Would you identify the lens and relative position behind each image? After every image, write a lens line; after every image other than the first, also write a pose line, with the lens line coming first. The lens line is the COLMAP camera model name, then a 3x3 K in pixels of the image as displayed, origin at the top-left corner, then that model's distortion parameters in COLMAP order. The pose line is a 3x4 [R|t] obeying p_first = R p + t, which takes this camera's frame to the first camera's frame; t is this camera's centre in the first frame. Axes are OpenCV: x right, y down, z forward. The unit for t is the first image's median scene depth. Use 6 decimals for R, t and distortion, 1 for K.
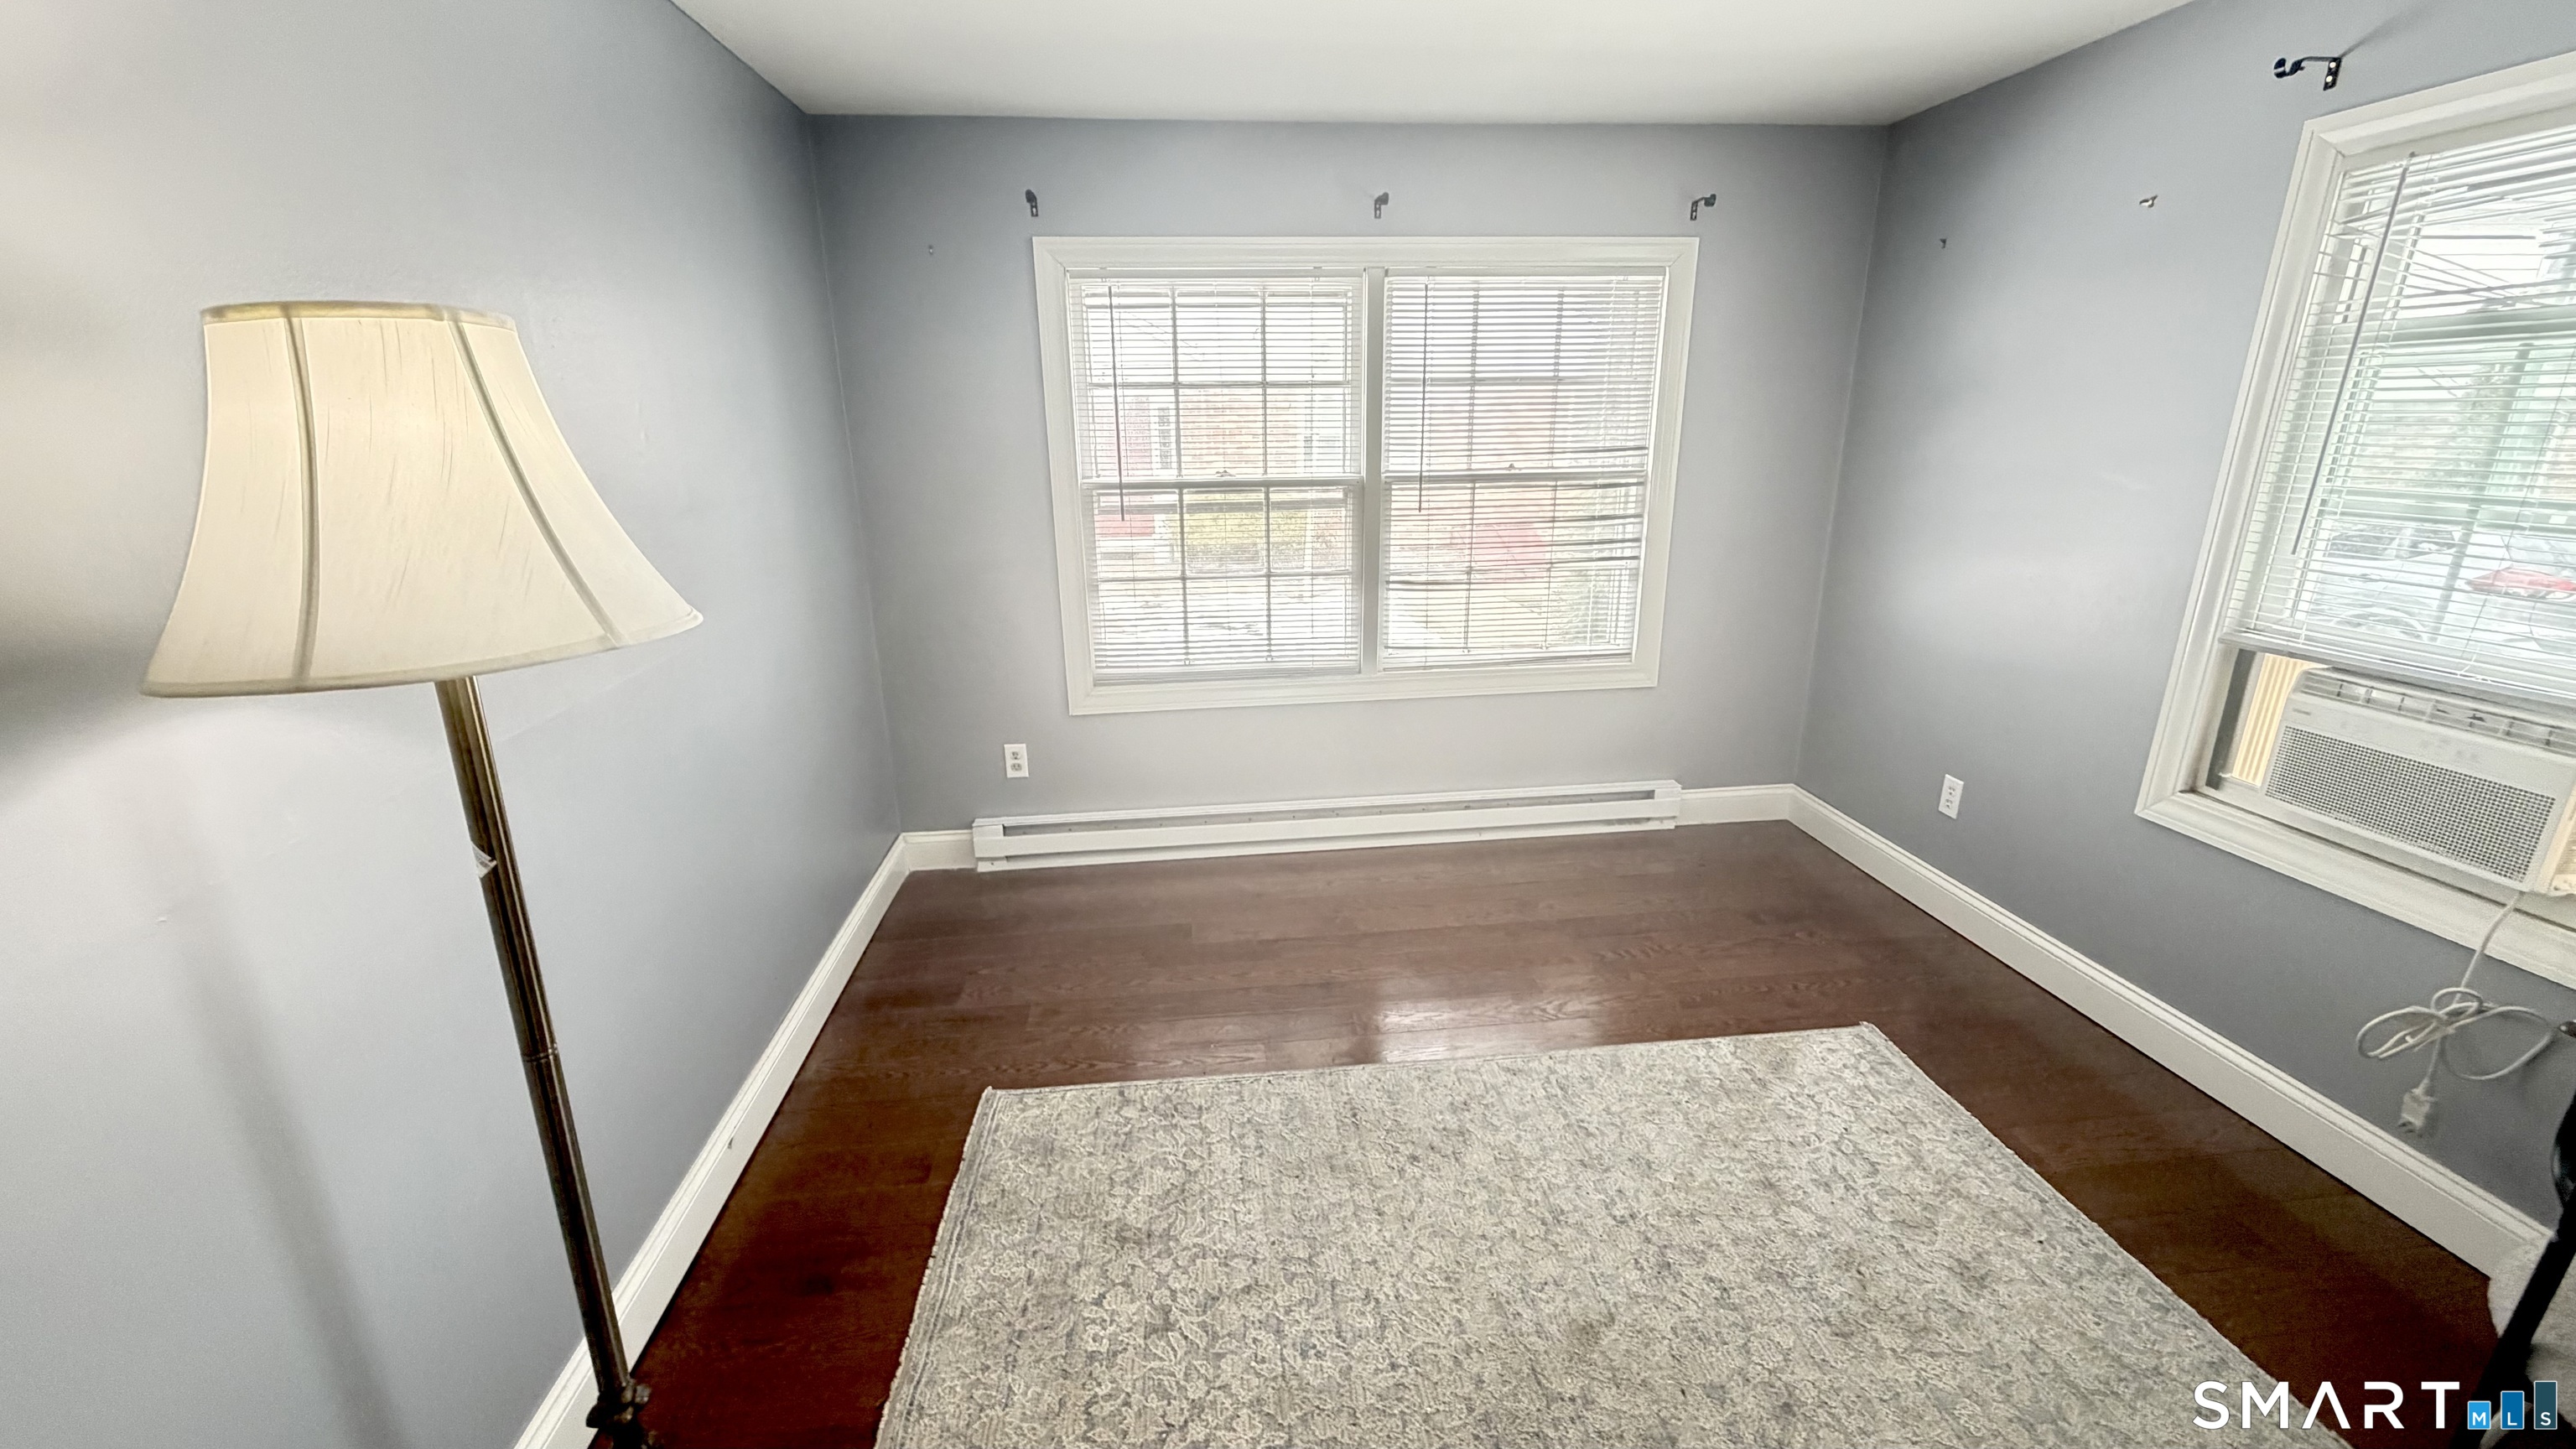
lens RADIAL K [[1016.0, 0, 1288.0], [0, 1016.0, 724.5], [0, 0, 1]] dist [0.000970, 0.000284]
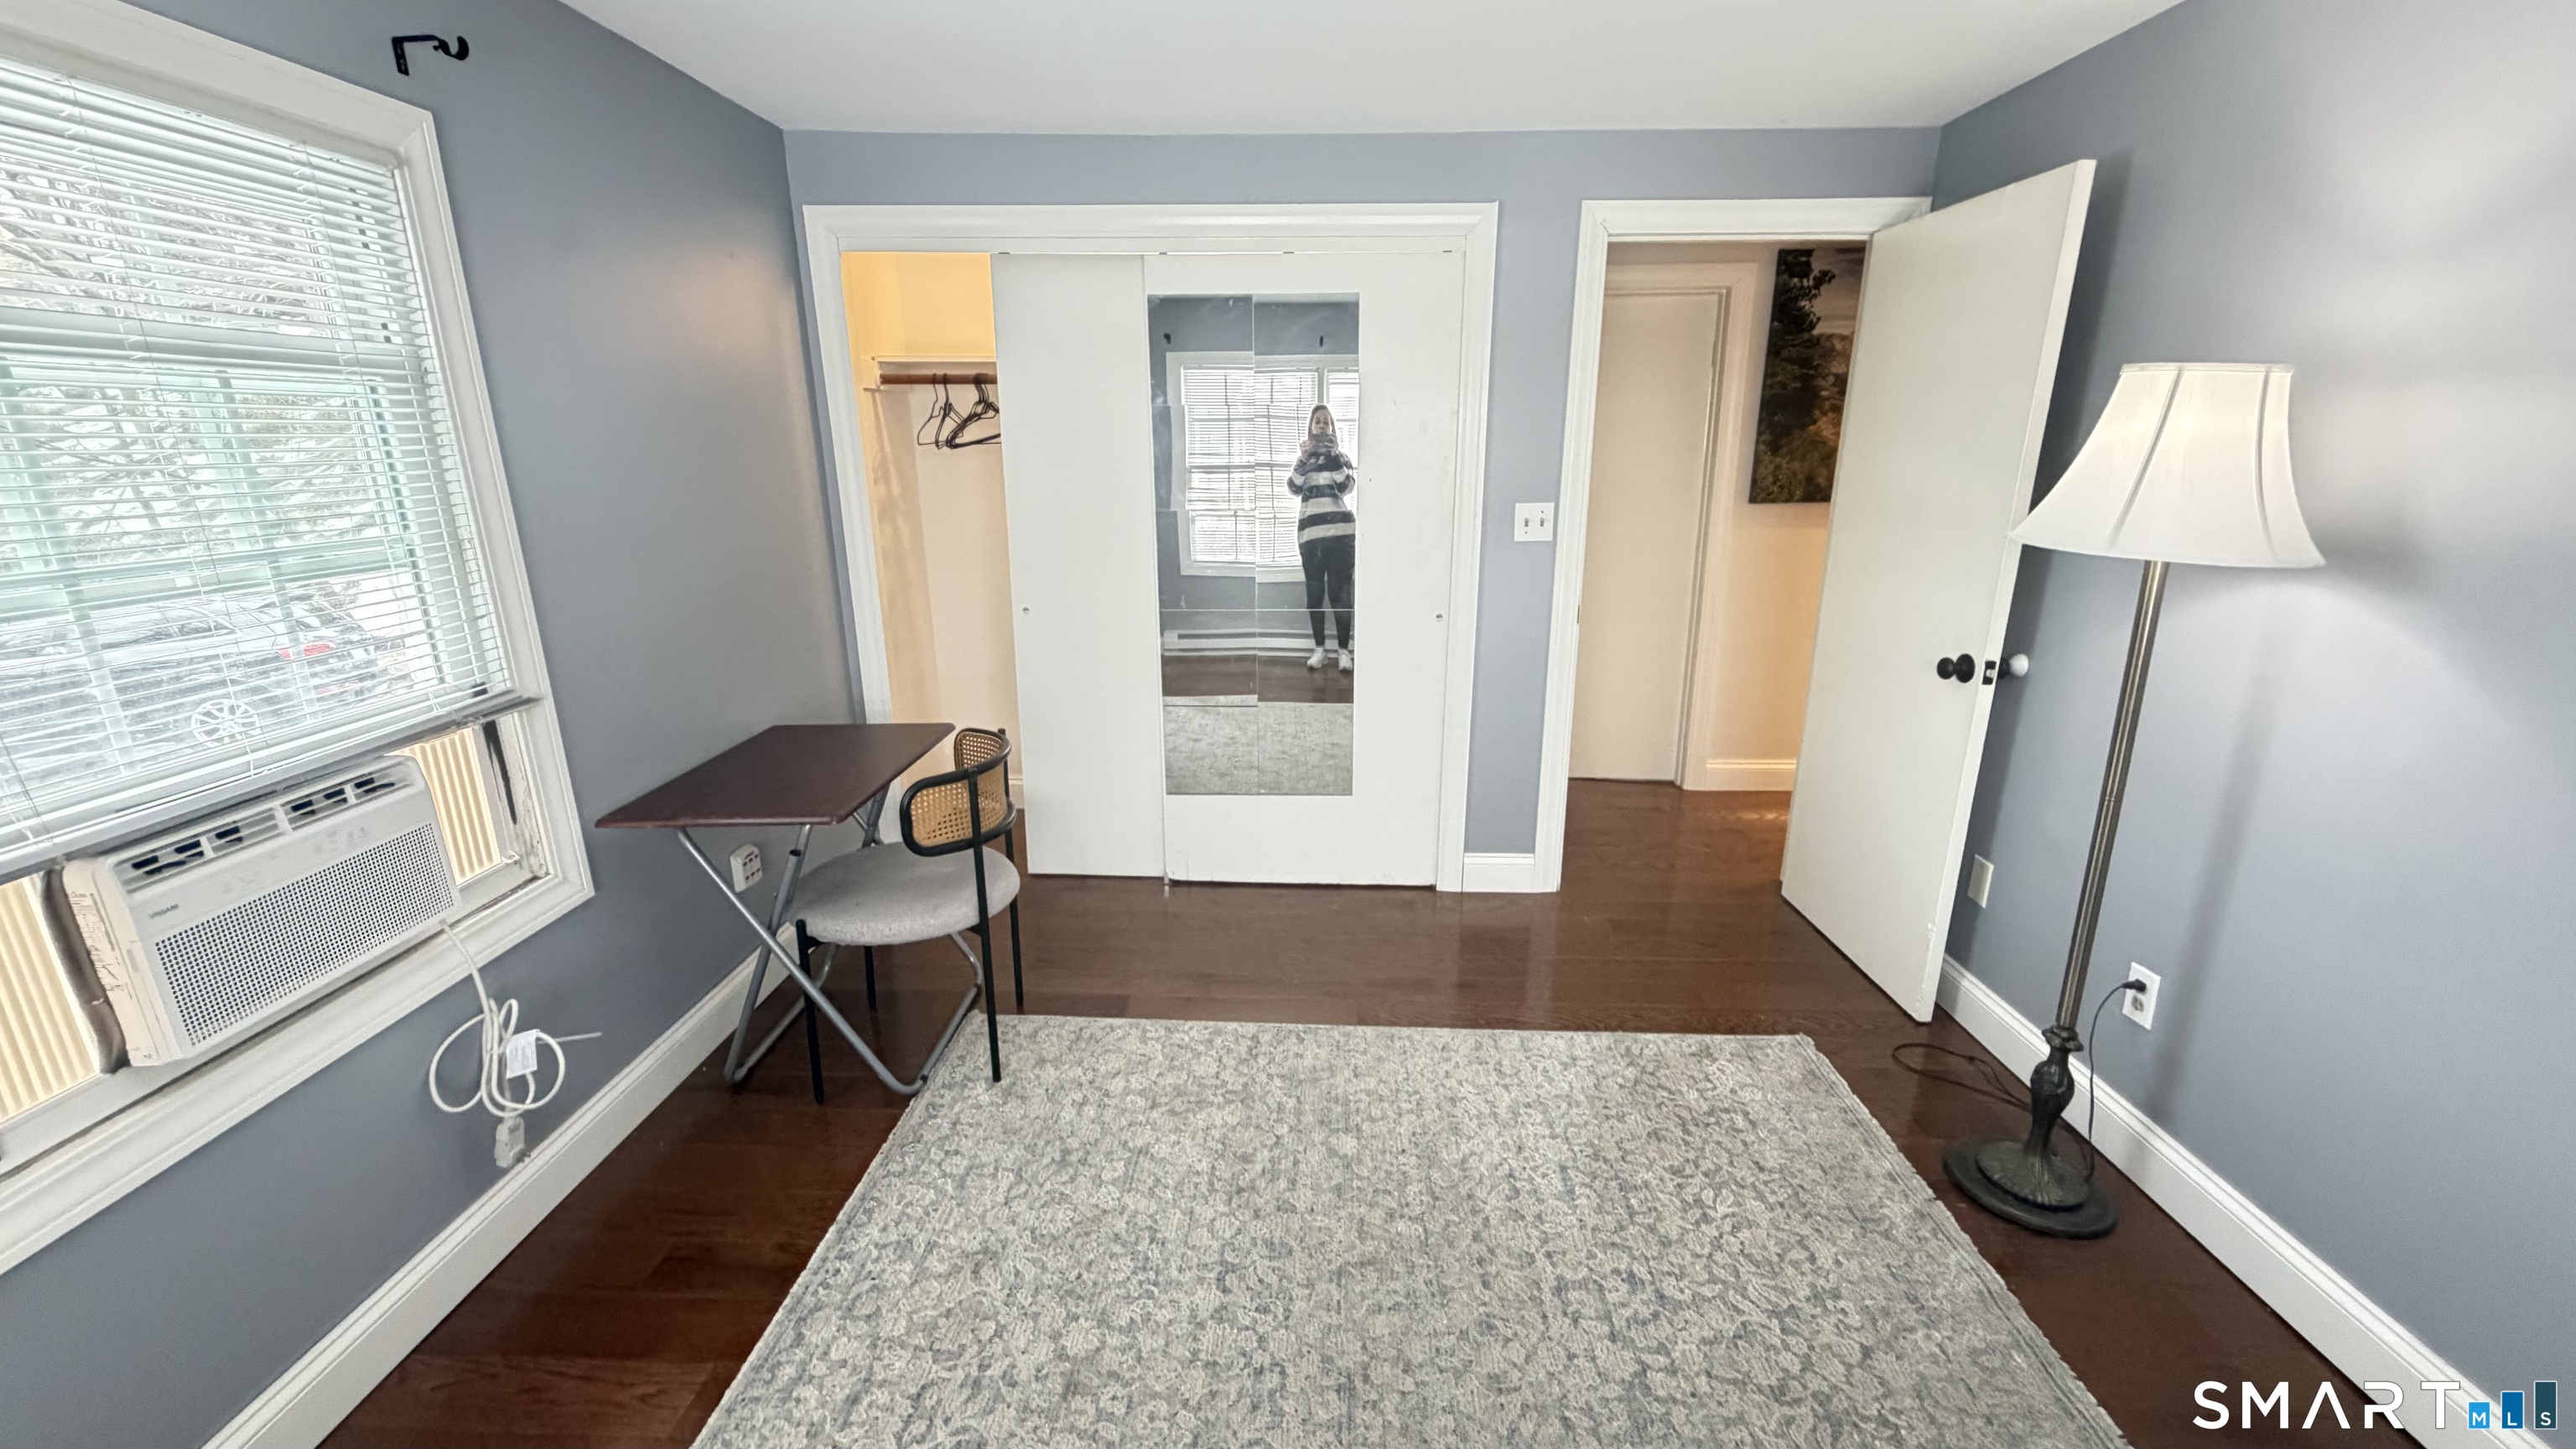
lens RADIAL K [[1016.0, 0, 1288.0], [0, 1016.0, 724.5], [0, 0, 1]] dist [0.000970, 0.000284]
pose [[-0.989388, -0.023982, 0.143308, 0.183551], [0.057179, 0.842448, 0.535735, -0.378423], [-0.133577, 0.538244, -0.832136, 1.252151]]
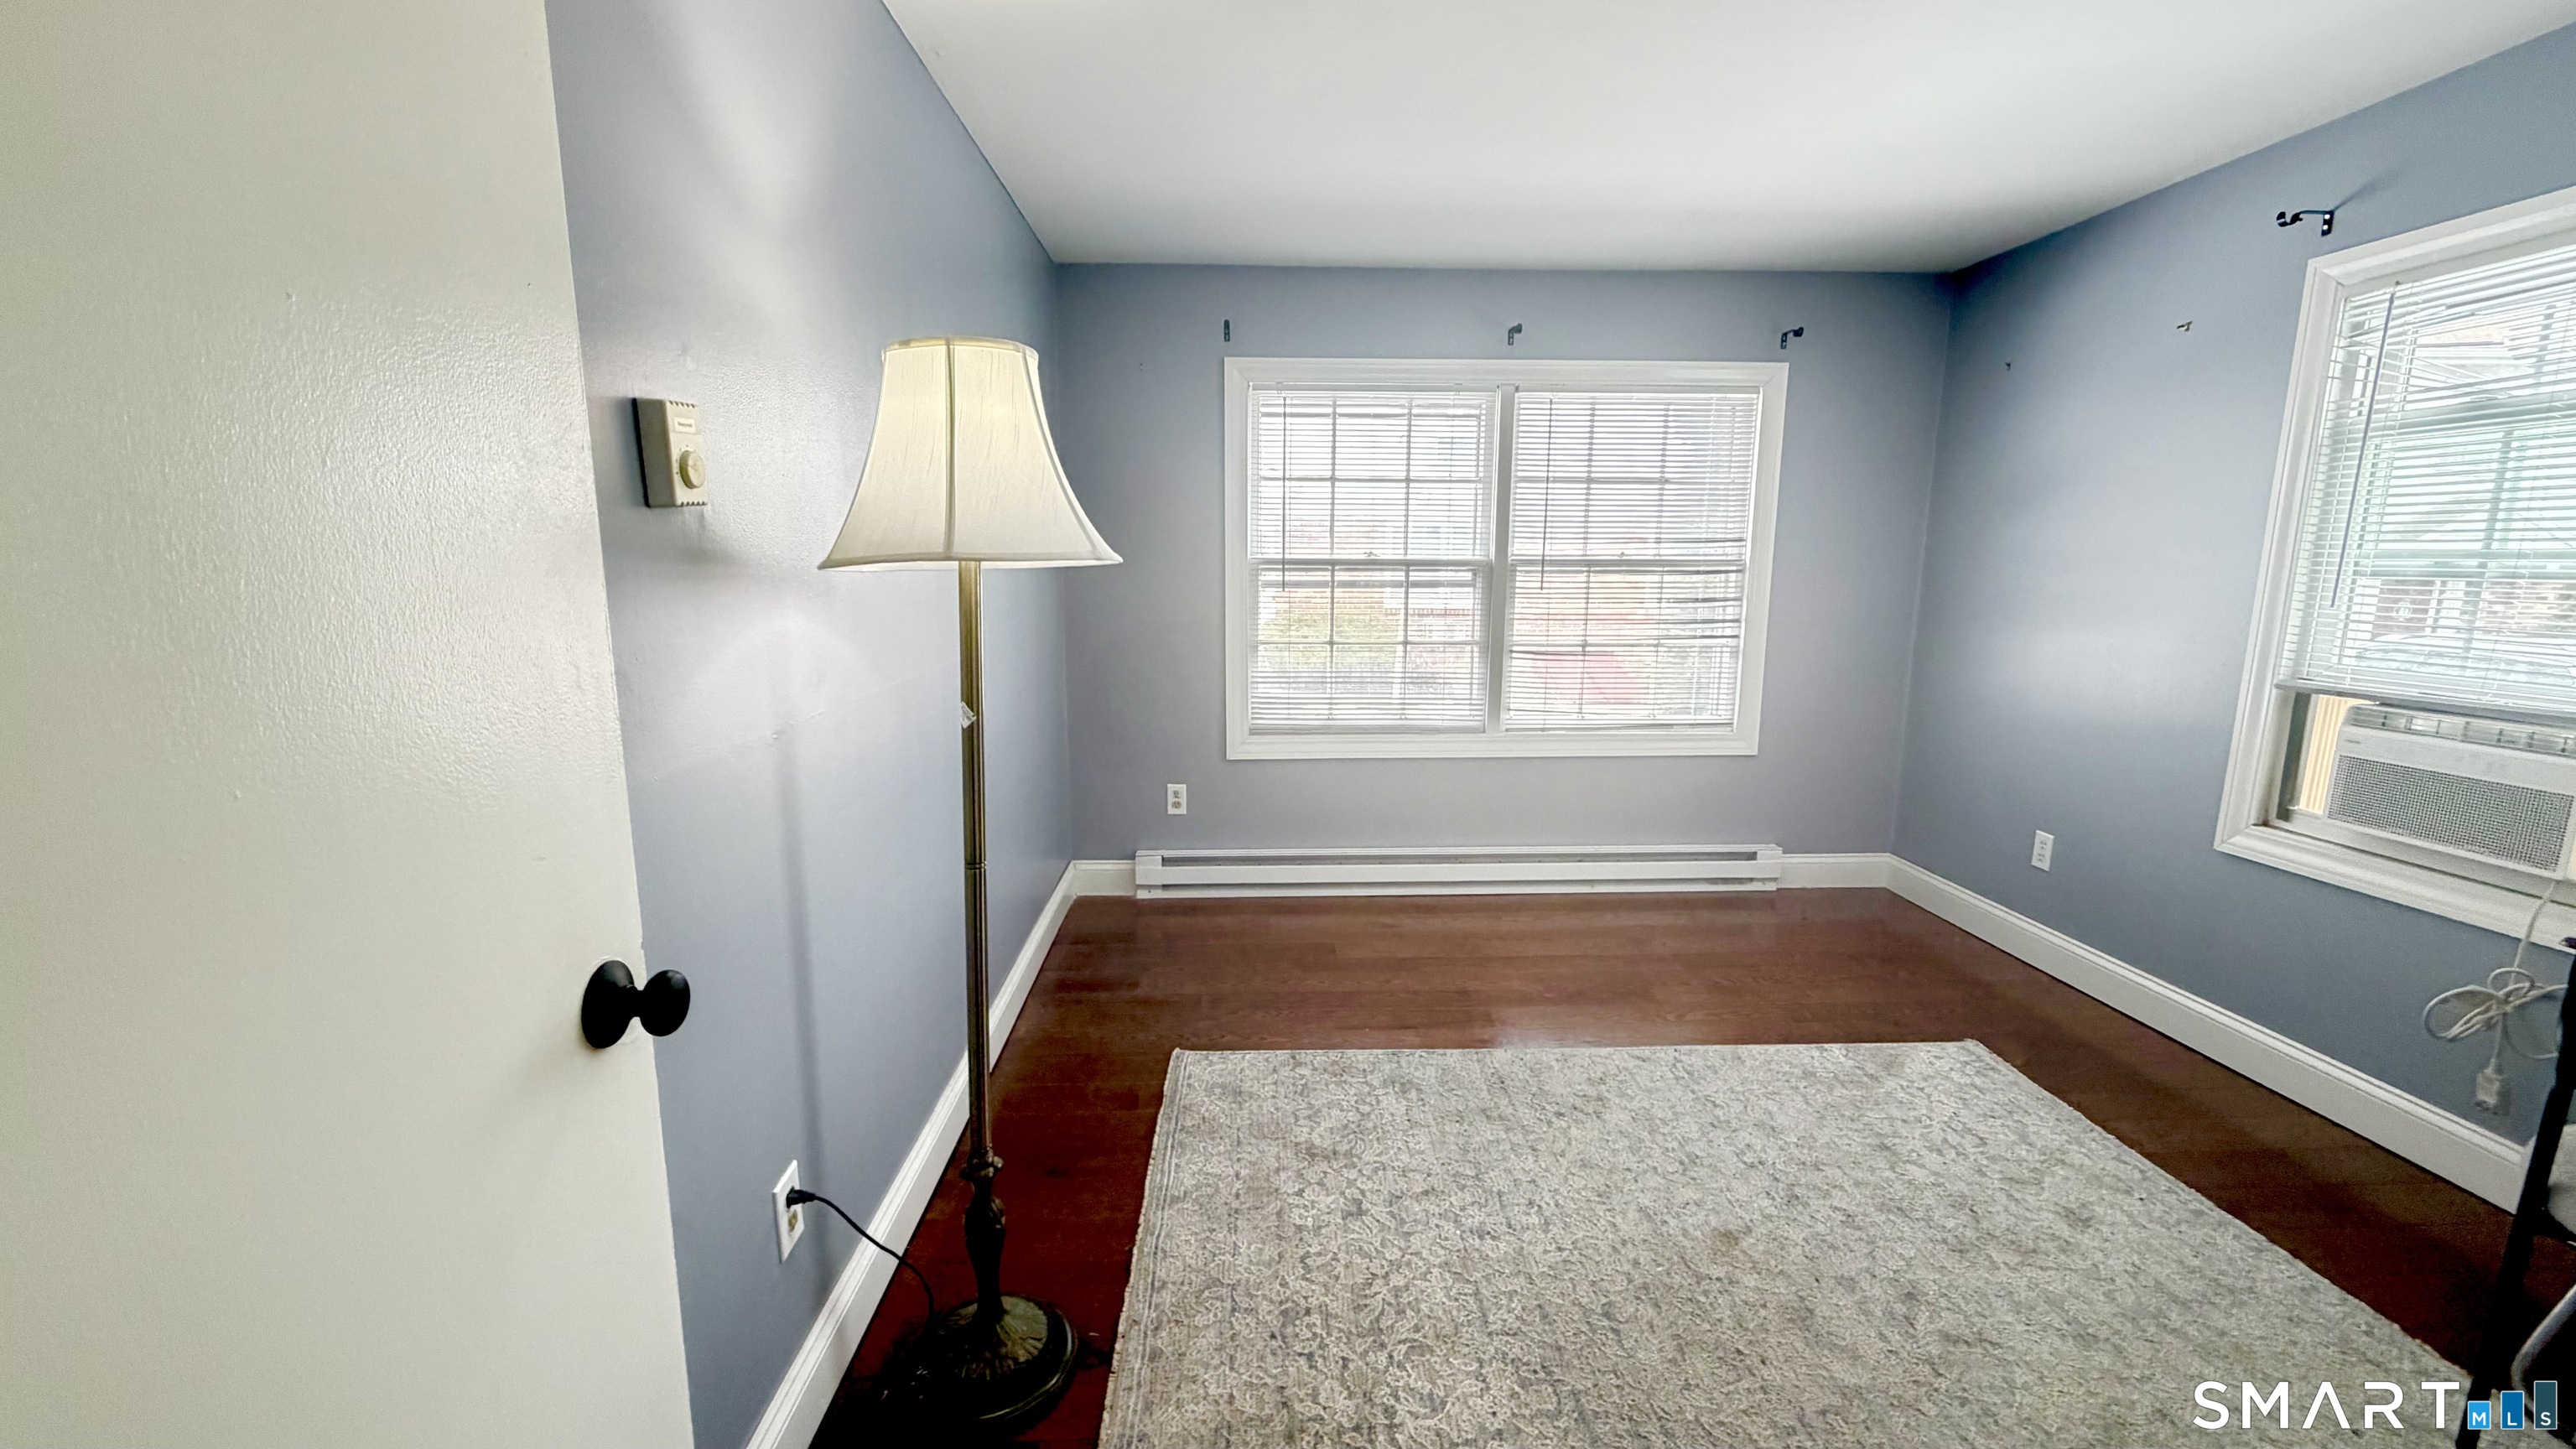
lens RADIAL K [[1024.3, 0, 1282.6], [0, 1024.3, 729.0], [0, 0, 1]] dist [0.000093, 0.000053]
pose [[0.997274, 0.028840, -0.067922, -0.113527], [-0.037374, 0.991079, -0.127930, 0.151044], [0.063626, 0.130120, 0.989455, -0.197642]]
